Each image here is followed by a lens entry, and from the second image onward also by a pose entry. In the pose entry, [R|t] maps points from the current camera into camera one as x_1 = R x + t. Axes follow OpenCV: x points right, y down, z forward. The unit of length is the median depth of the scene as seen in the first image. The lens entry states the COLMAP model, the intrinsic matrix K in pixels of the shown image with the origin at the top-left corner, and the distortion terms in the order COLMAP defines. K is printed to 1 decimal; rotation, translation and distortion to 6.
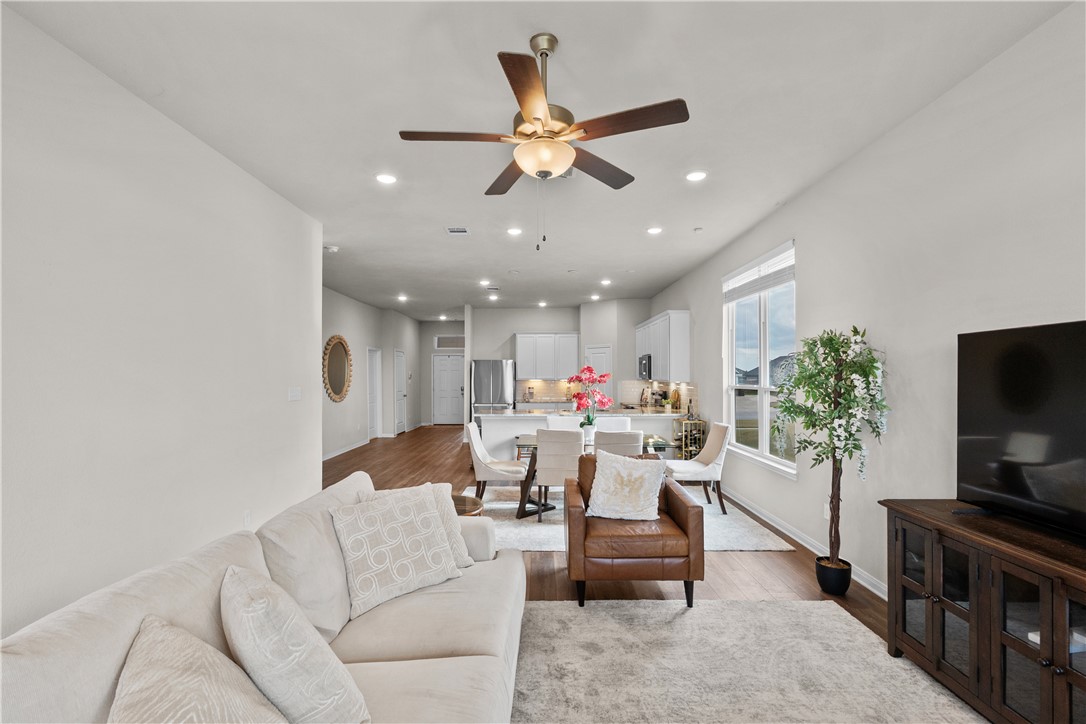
lens RADIAL K [[500.6, 0, 538.9], [0, 500.6, 369.0], [0, 0, 1]] dist [-0.001099, 0.000411]
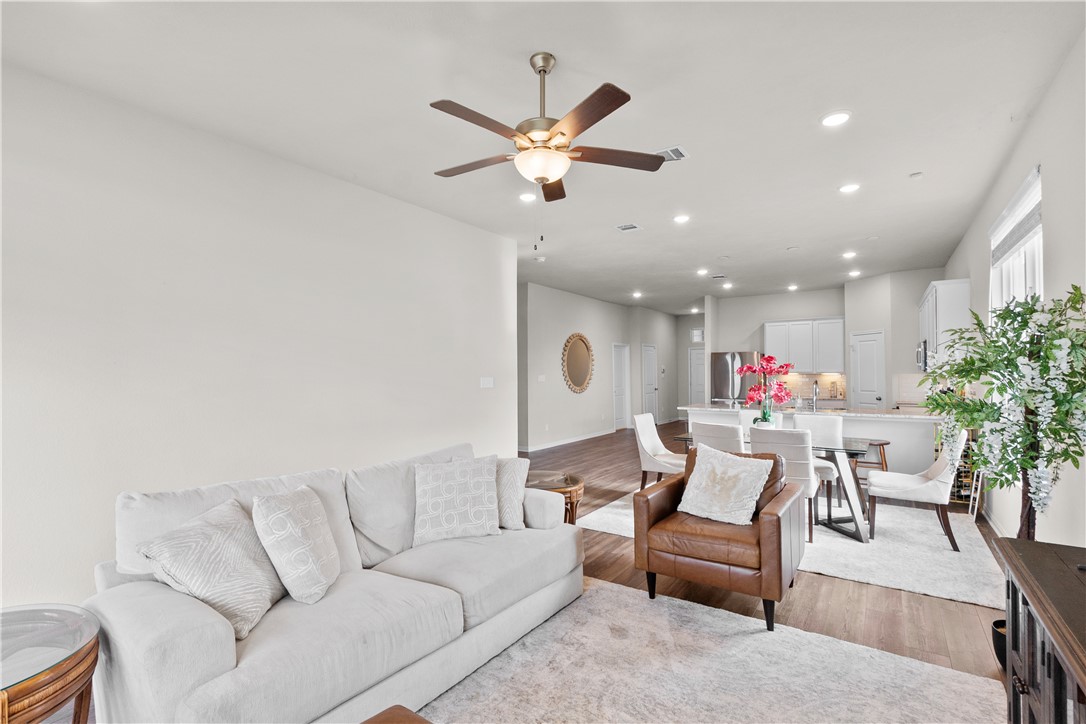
lens RADIAL K [[500.6, 0, 536.5], [0, 500.6, 362.6], [0, 0, 1]] dist [-0.001099, 0.000411]
pose [[0.828385, -0.012691, -0.560015, 0.435469], [0.010624, 0.999919, -0.006945, 0.014889], [0.560058, -0.000196, 0.828453, 0.056562]]
